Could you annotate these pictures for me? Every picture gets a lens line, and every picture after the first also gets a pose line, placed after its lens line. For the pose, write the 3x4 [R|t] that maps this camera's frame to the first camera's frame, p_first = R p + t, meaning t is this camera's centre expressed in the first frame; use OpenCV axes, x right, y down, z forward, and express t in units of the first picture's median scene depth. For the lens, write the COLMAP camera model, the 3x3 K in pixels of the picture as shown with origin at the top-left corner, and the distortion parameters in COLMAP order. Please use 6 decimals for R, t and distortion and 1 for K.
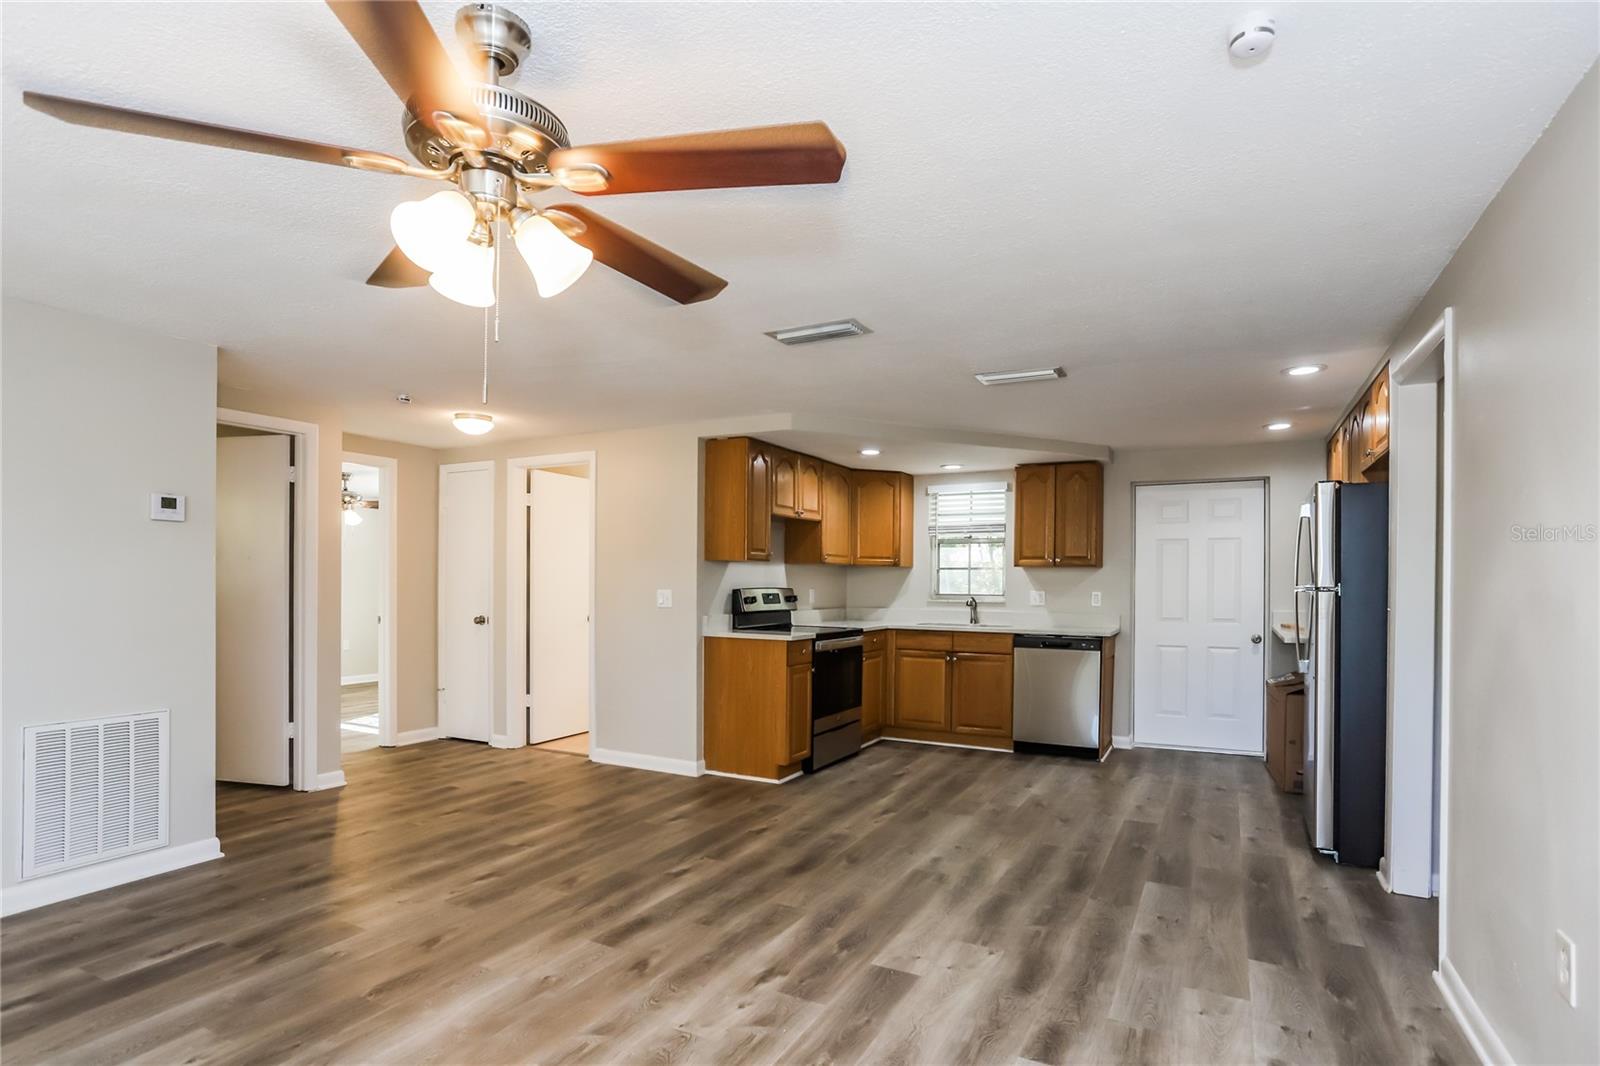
lens RADIAL K [[815.7, 0, 798.8], [0, 815.7, 595.9], [0, 0, 1]] dist [-0.060552, 0.033629]
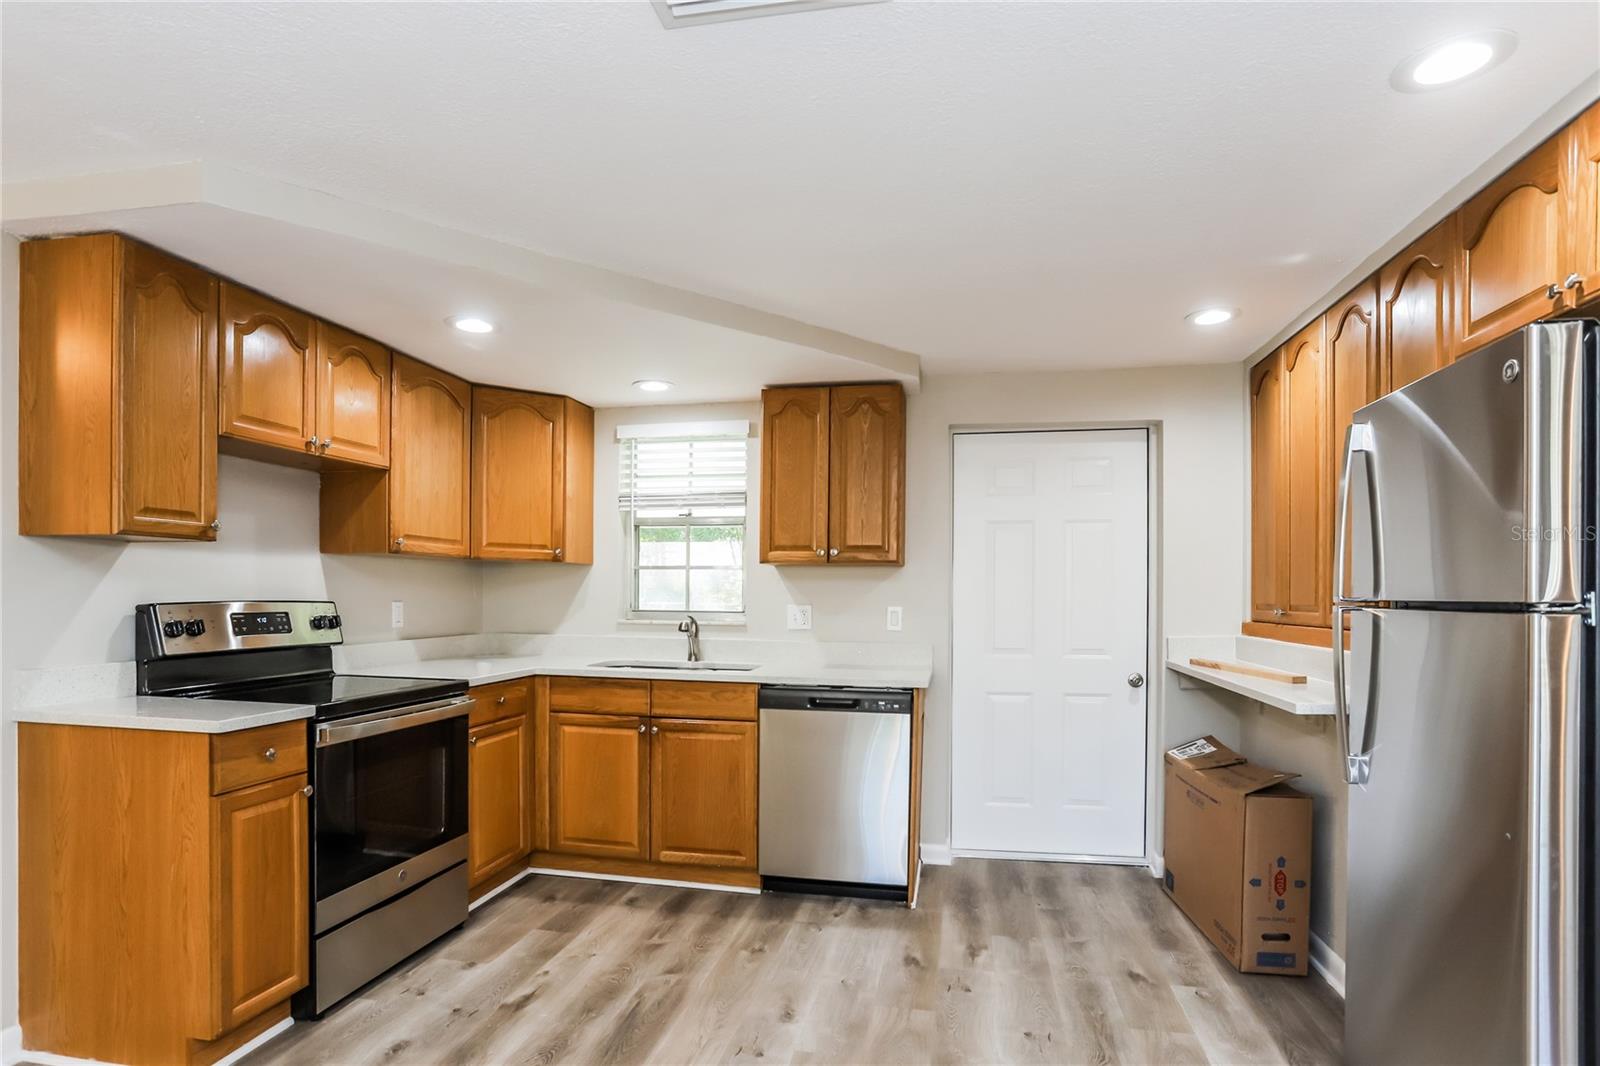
lens RADIAL K [[815.7, 0, 798.8], [0, 815.7, 595.9], [0, 0, 1]] dist [-0.060552, 0.033629]
pose [[0.957021, -0.000160, 0.290017, 0.126156], [0.003798, 0.999921, -0.011982, -0.006001], [-0.289992, 0.012568, 0.956946, 0.448483]]
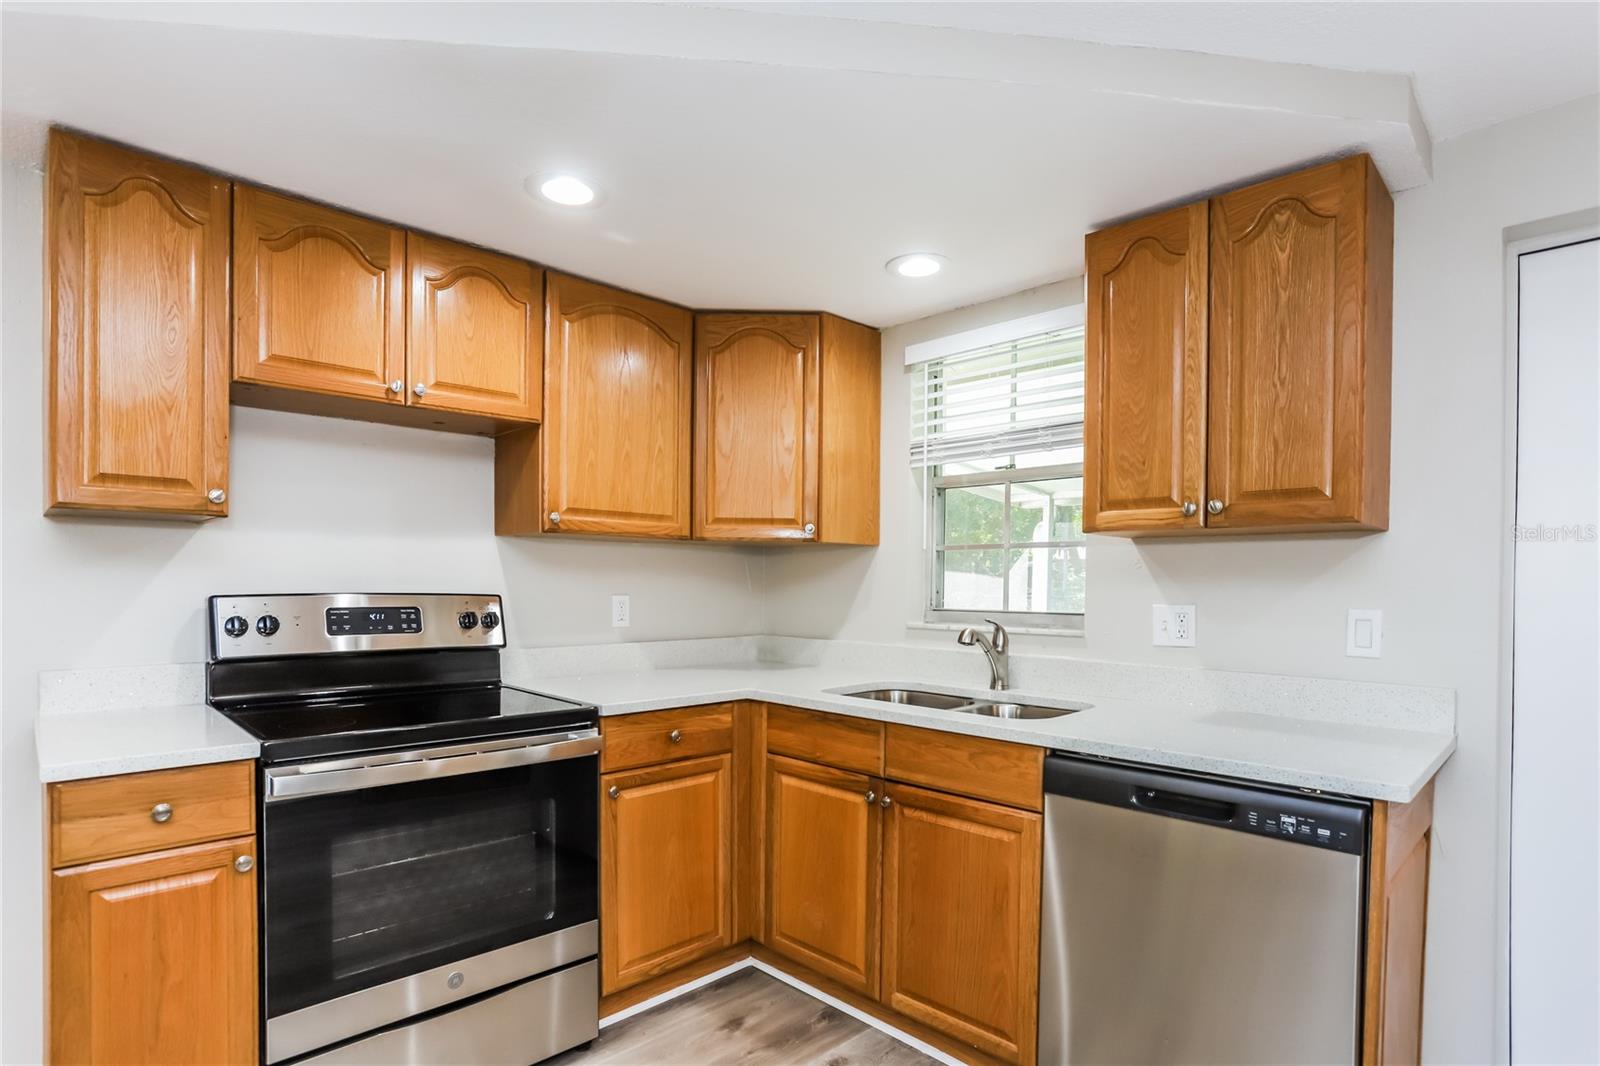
lens RADIAL K [[815.7, 0, 798.8], [0, 815.7, 595.9], [0, 0, 1]] dist [-0.060552, 0.033629]
pose [[0.956721, 0.004718, -0.290967, 0.256447], [-0.005930, 0.999977, -0.003282, -0.008368], [0.290945, 0.004865, 0.956727, 0.661431]]
